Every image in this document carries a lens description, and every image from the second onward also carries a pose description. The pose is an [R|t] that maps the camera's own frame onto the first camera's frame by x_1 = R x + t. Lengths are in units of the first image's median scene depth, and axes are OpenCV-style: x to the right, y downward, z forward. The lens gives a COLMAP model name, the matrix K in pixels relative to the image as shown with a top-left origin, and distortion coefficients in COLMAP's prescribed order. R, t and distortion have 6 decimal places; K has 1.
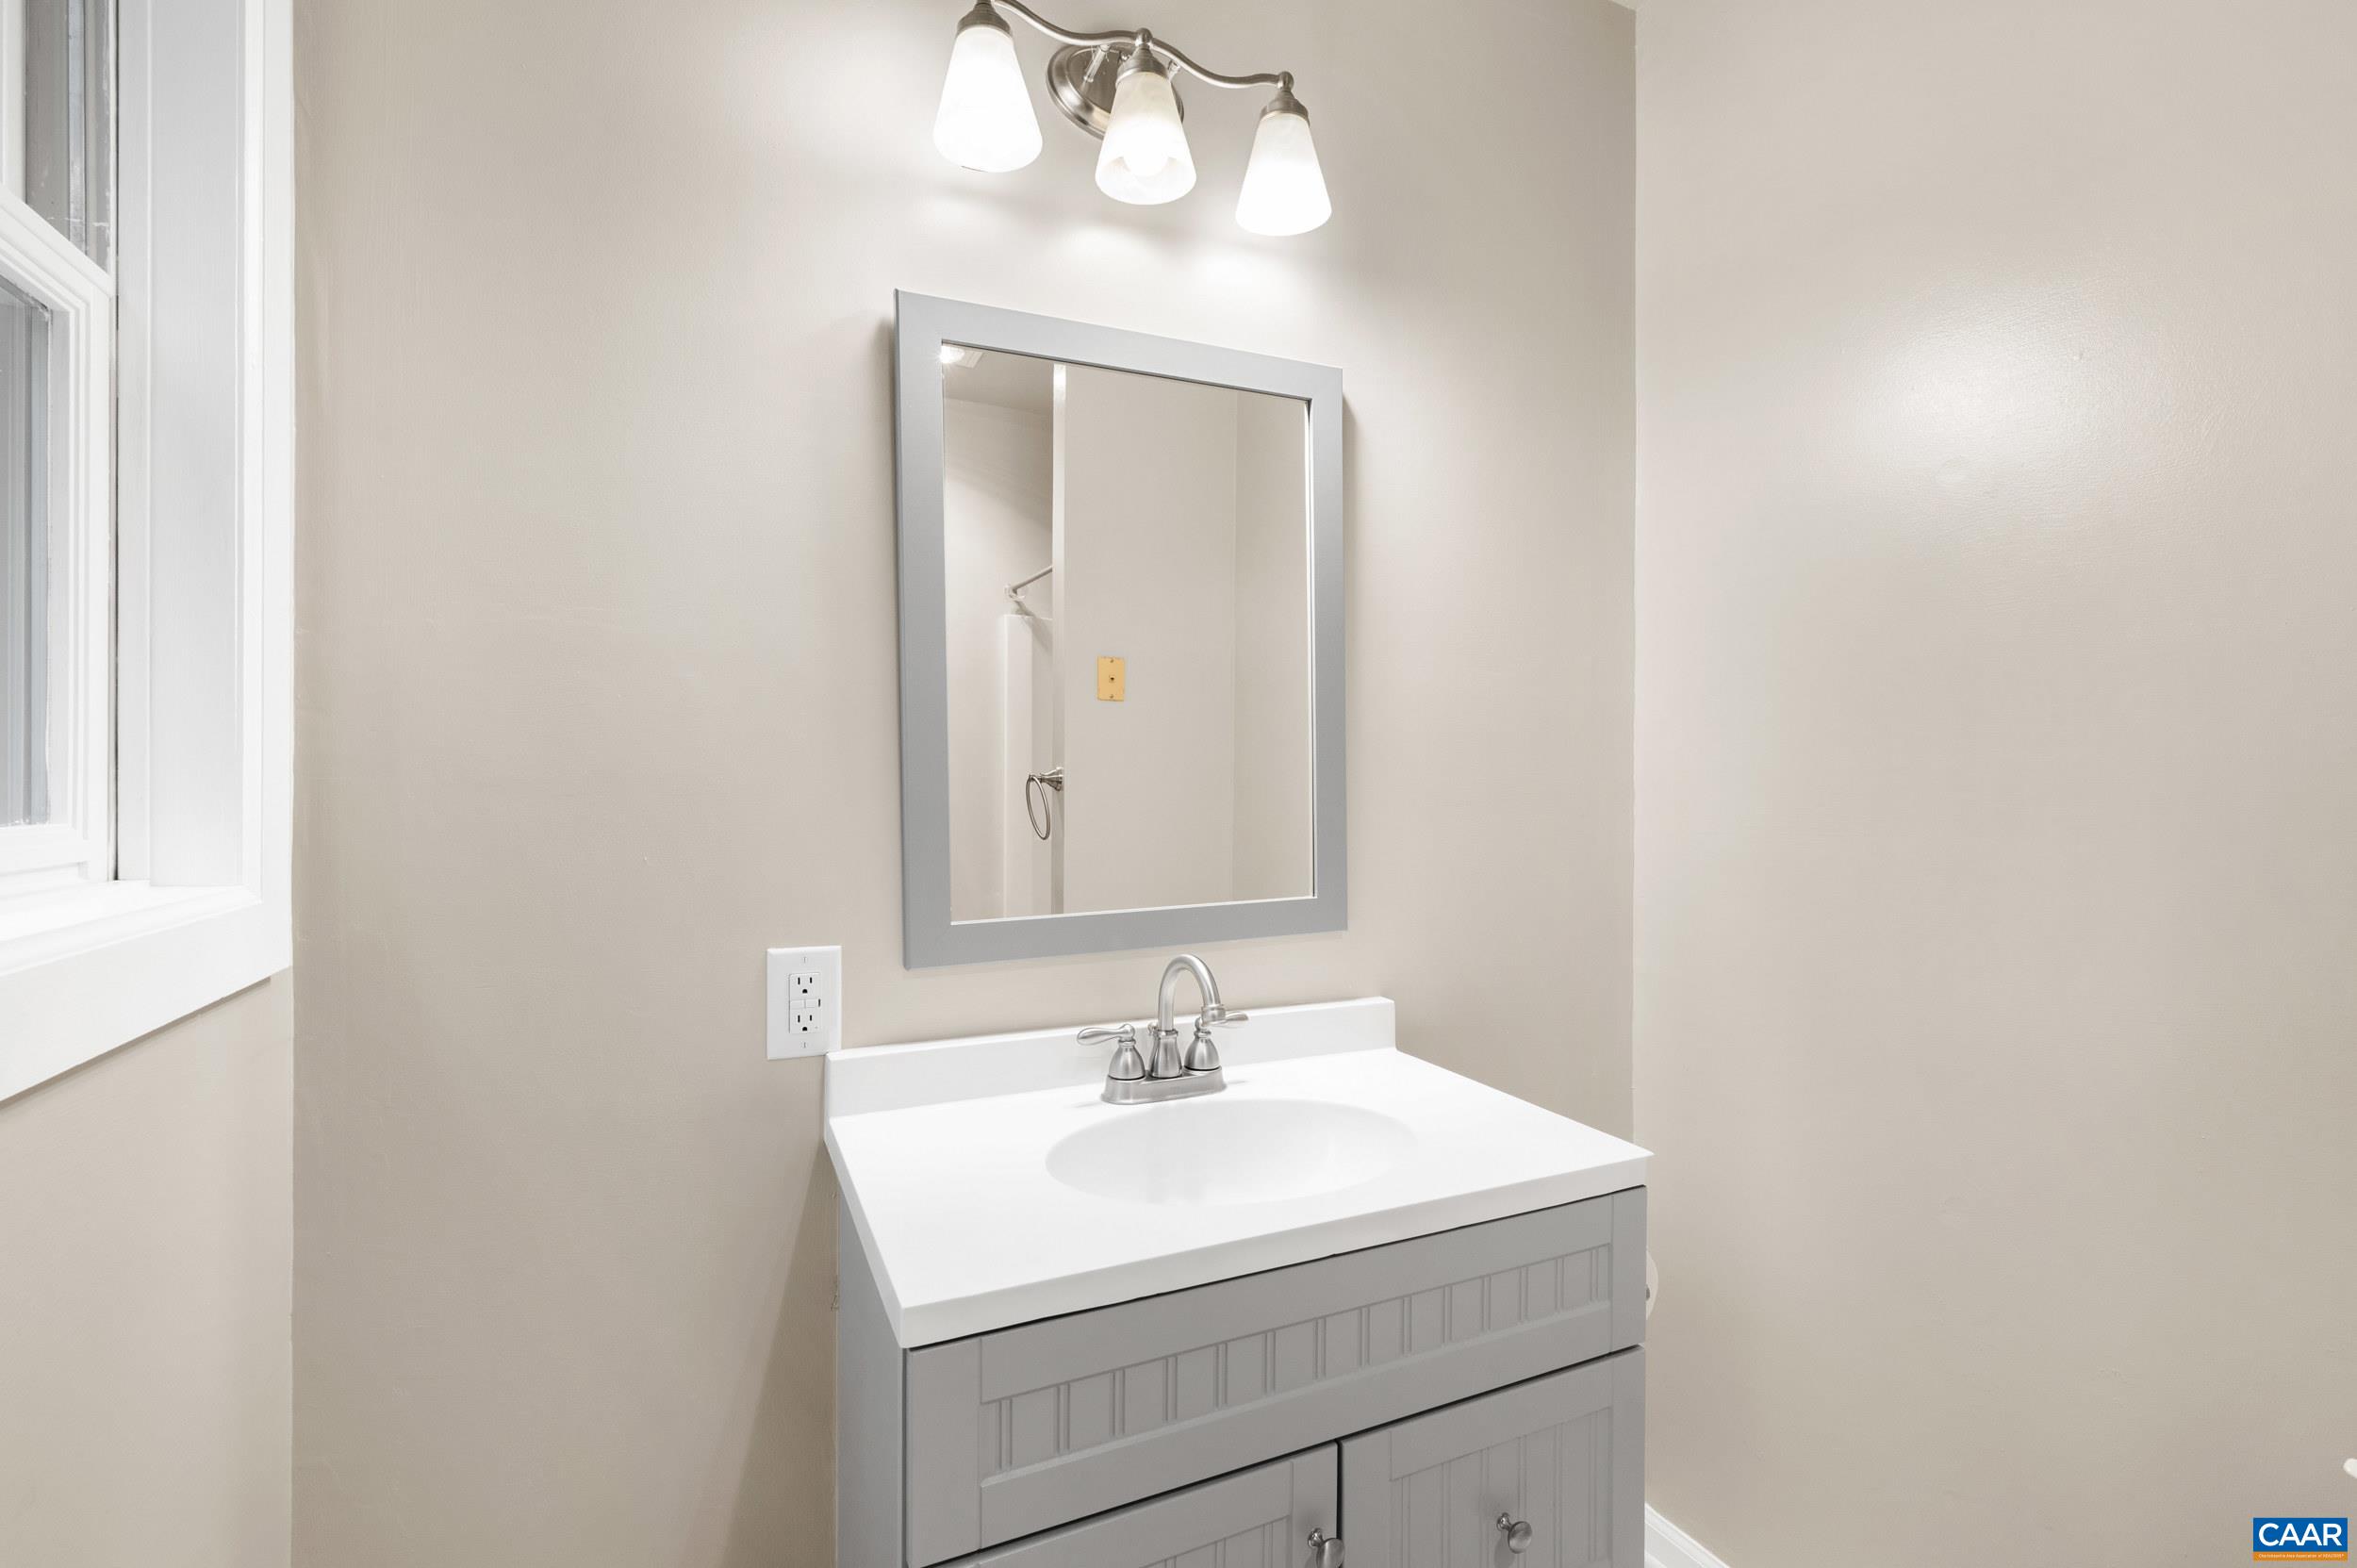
lens RADIAL K [[1057.6, 0, 1180.0], [0, 1057.6, 764.9], [0, 0, 1]] dist [0.001407, -0.000029]
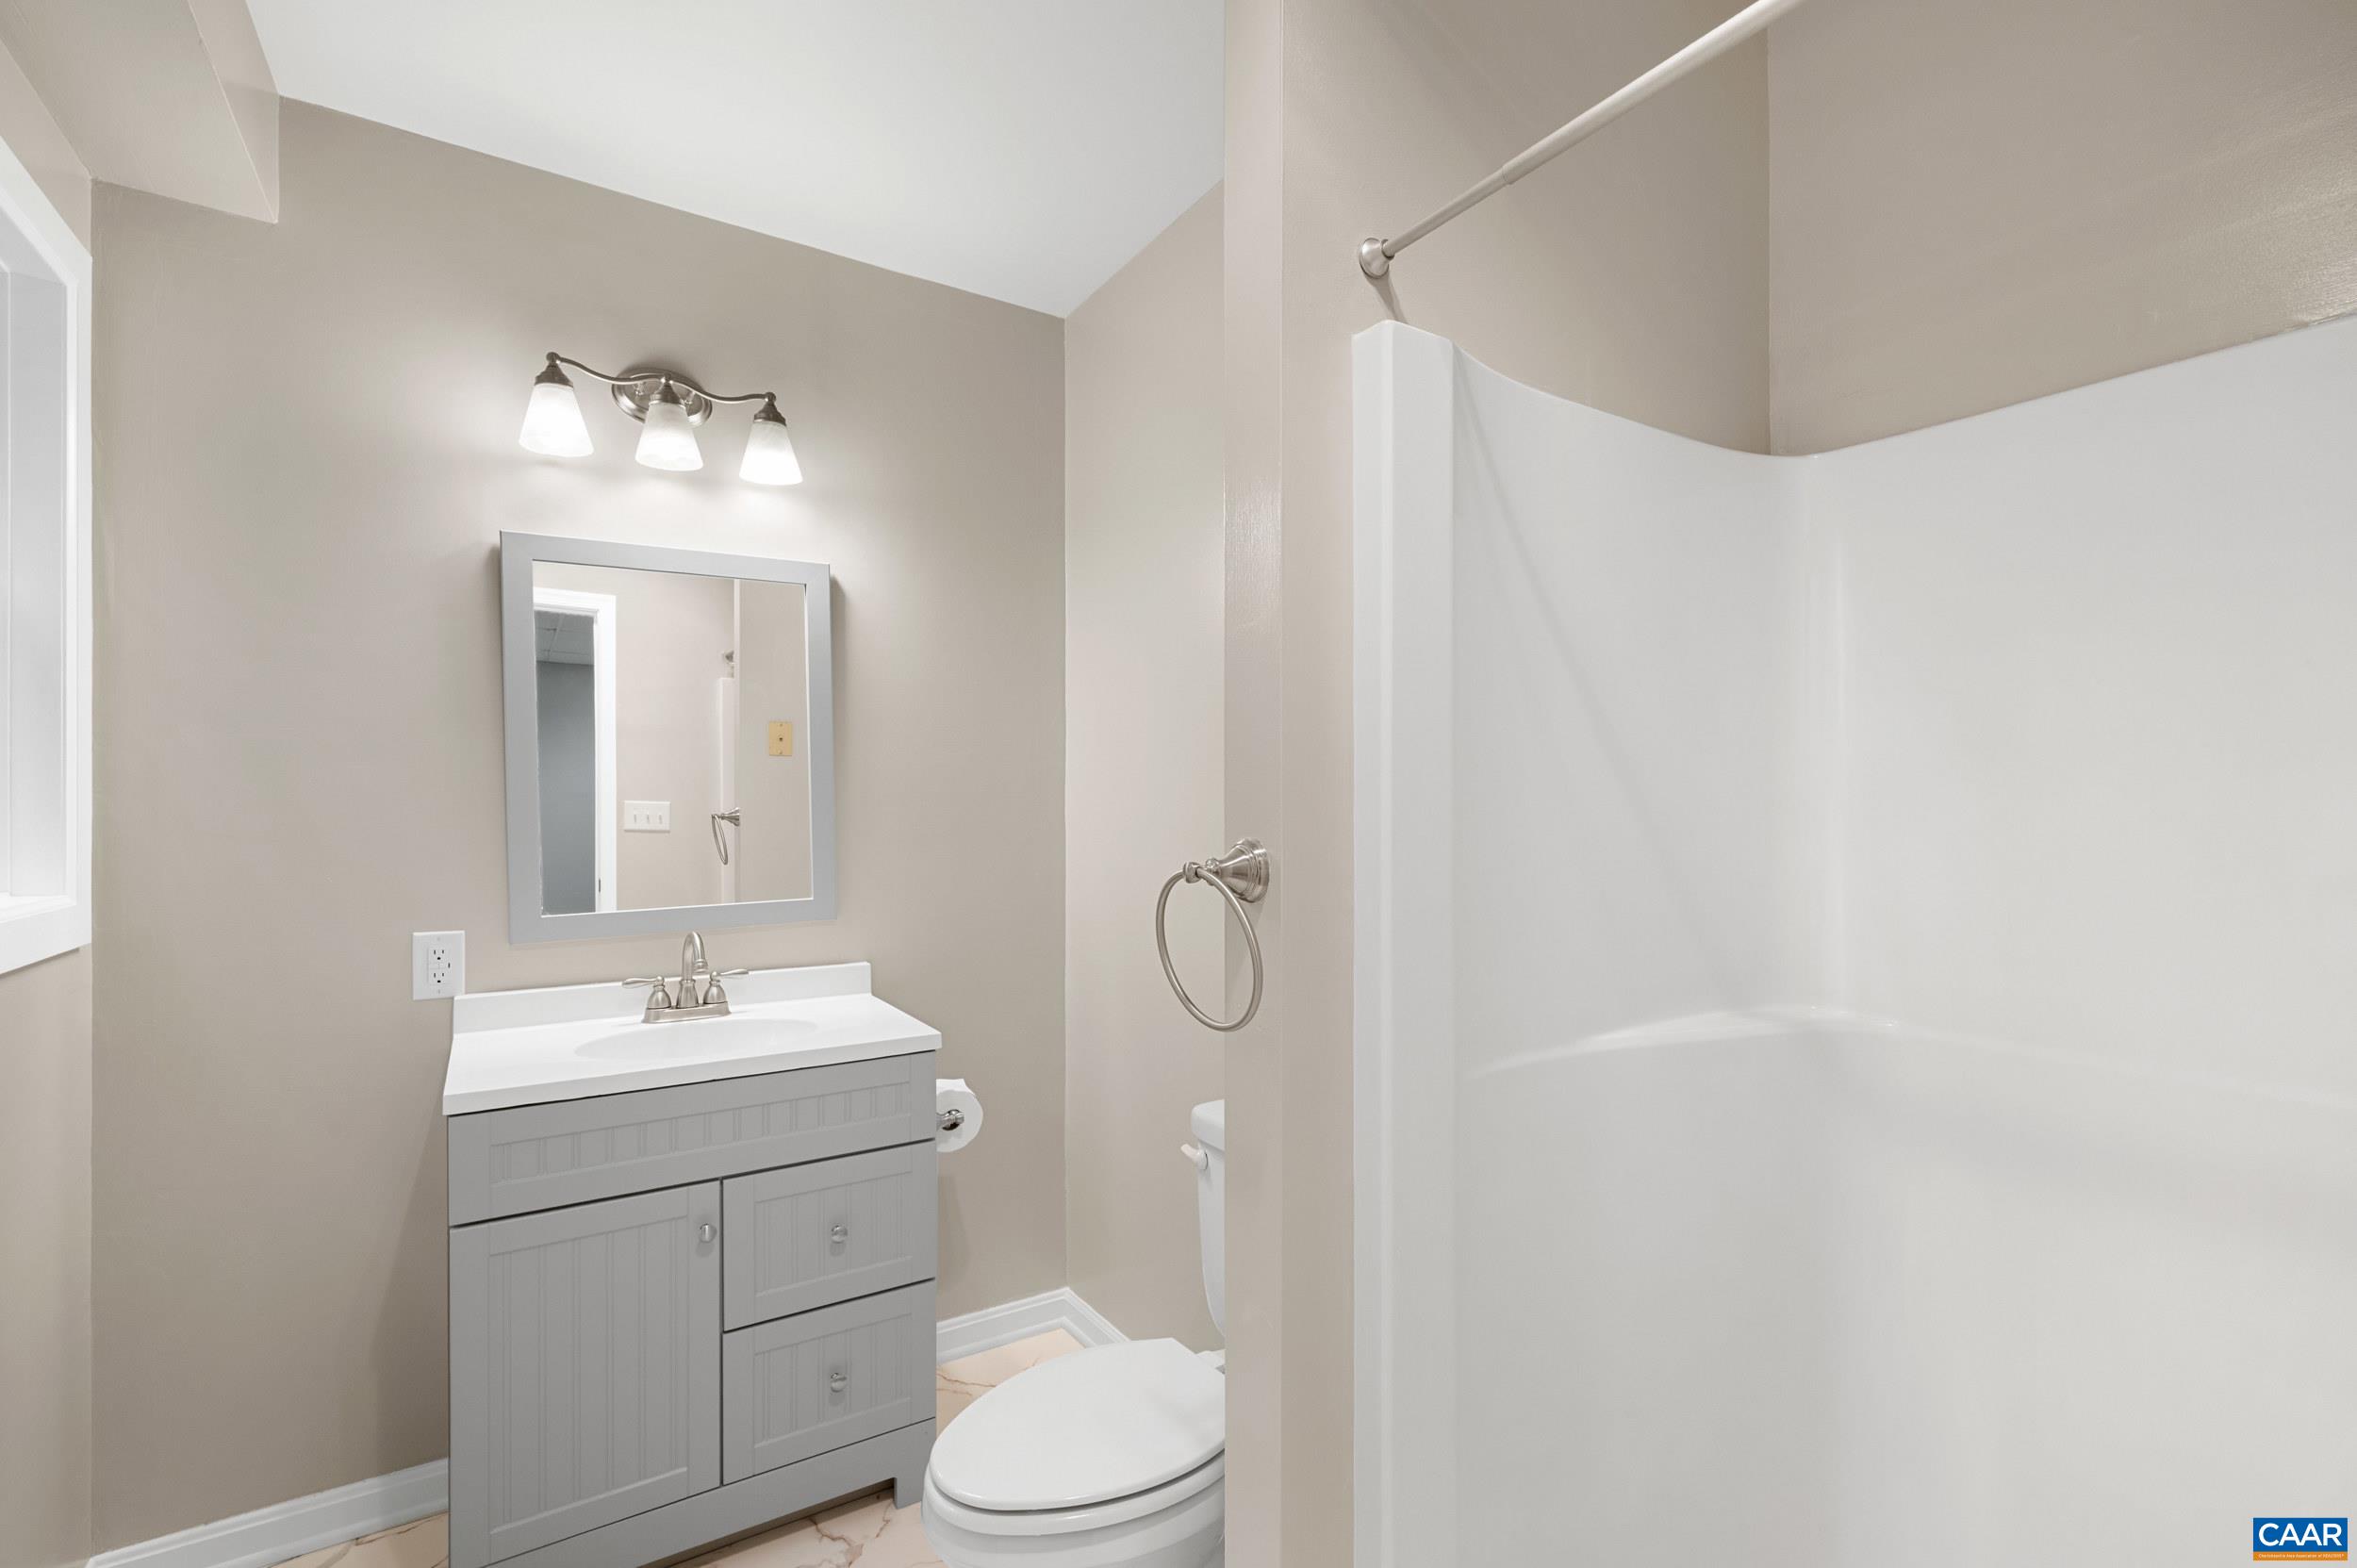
lens RADIAL K [[1042.3, 0, 1177.9], [0, 1042.3, 788.6], [0, 0, 1]] dist [-0.001249, -0.000237]
pose [[0.989743, -0.002356, 0.142837, 0.536445], [0.002352, 0.999997, 0.000198, -0.045673], [-0.142837, 0.000140, 0.989746, -0.743847]]
